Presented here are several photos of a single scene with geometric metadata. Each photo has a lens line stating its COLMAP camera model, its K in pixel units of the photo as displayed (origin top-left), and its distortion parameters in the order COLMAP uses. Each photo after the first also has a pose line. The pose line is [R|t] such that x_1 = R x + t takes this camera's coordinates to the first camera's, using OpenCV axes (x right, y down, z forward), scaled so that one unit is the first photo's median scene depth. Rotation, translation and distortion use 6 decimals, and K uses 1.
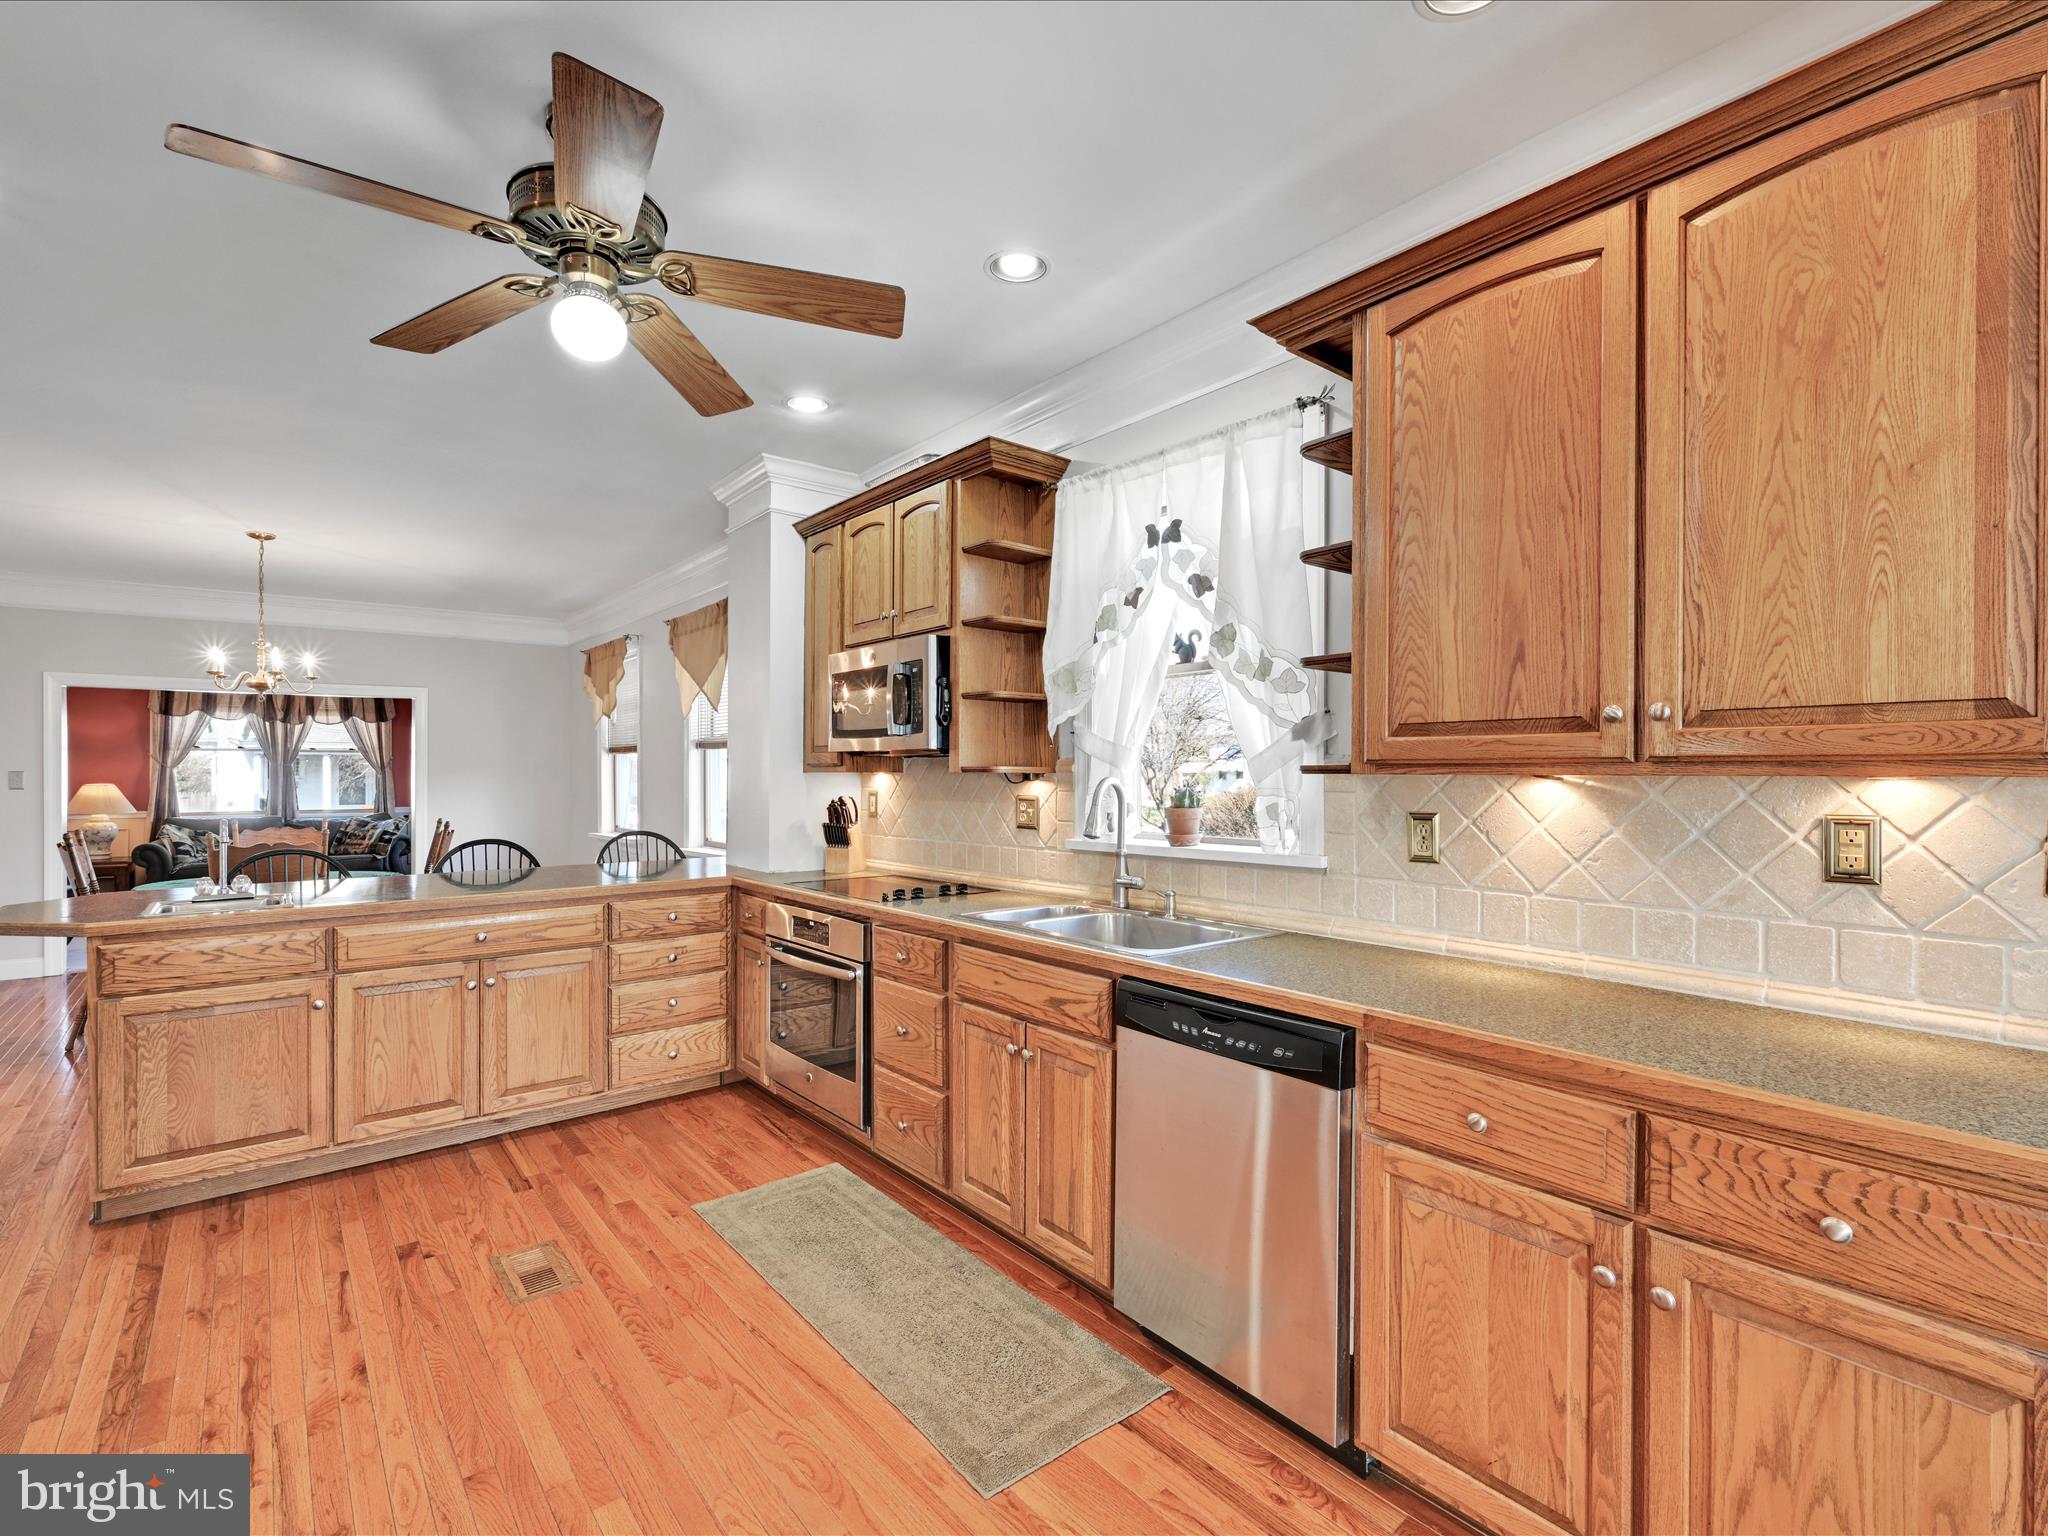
lens RADIAL K [[925.2, 0, 1027.6], [0, 925.2, 780.6], [0, 0, 1]] dist [0.002298, 0.000294]
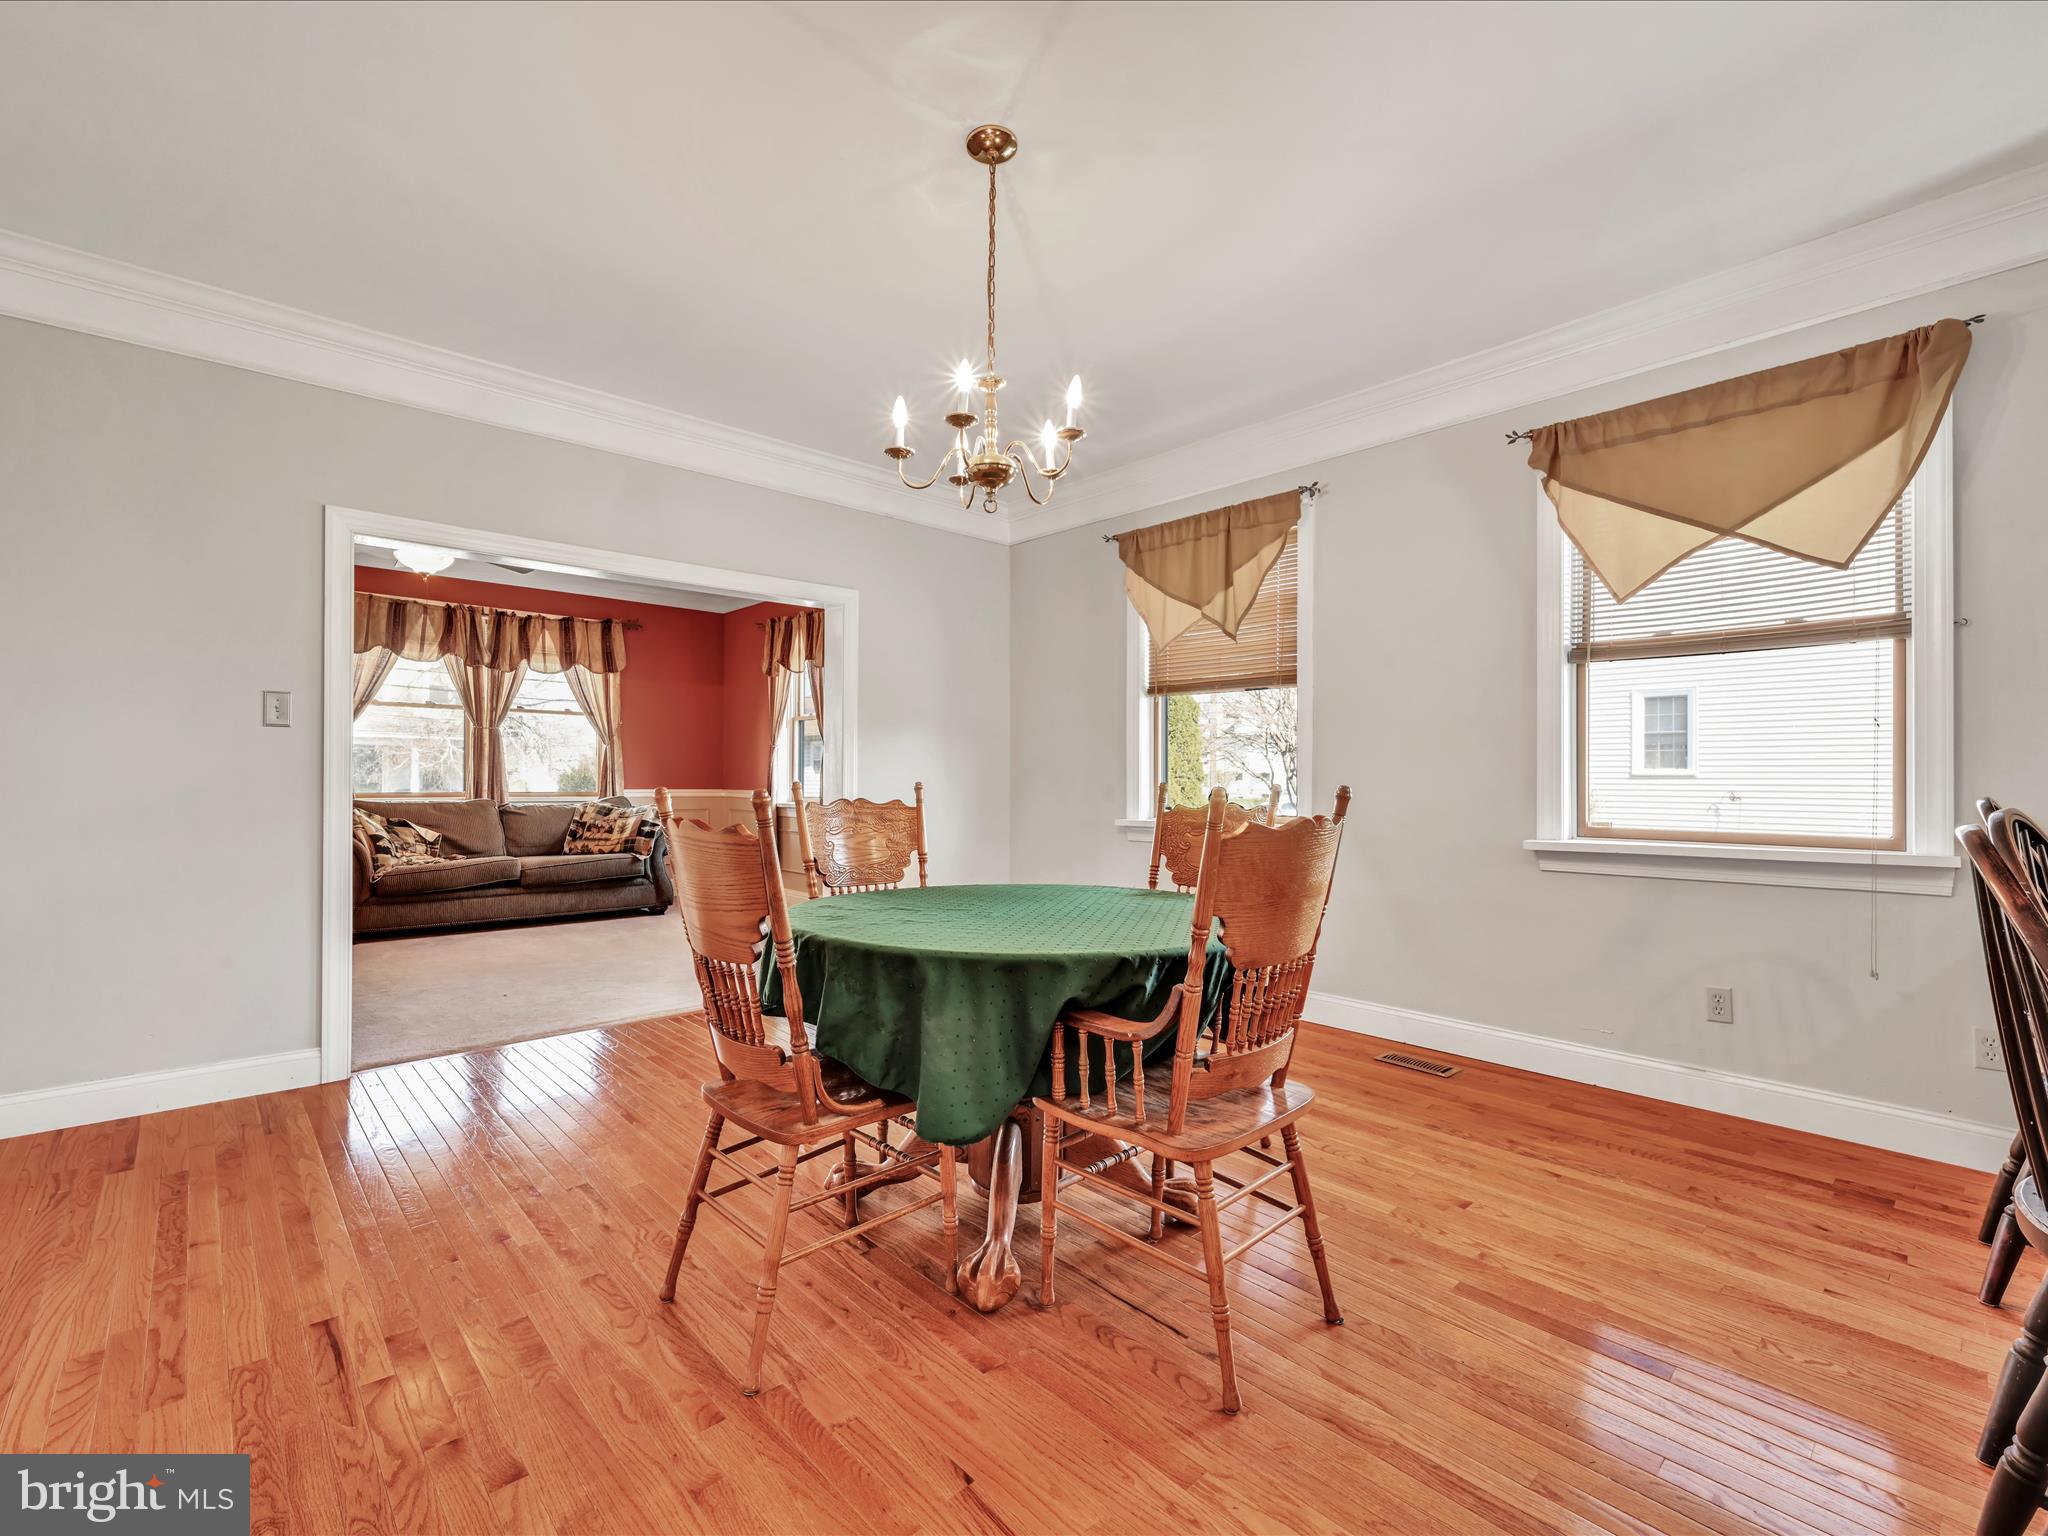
lens RADIAL K [[925.2, 0, 1036.4], [0, 925.2, 774.0], [0, 0, 1]] dist [0.002298, 0.000294]
pose [[0.999393, 0.006251, 0.034263, -1.050173], [-0.006082, 0.999969, -0.005048, 0.050793], [-0.034294, 0.004837, 0.999400, 0.706003]]
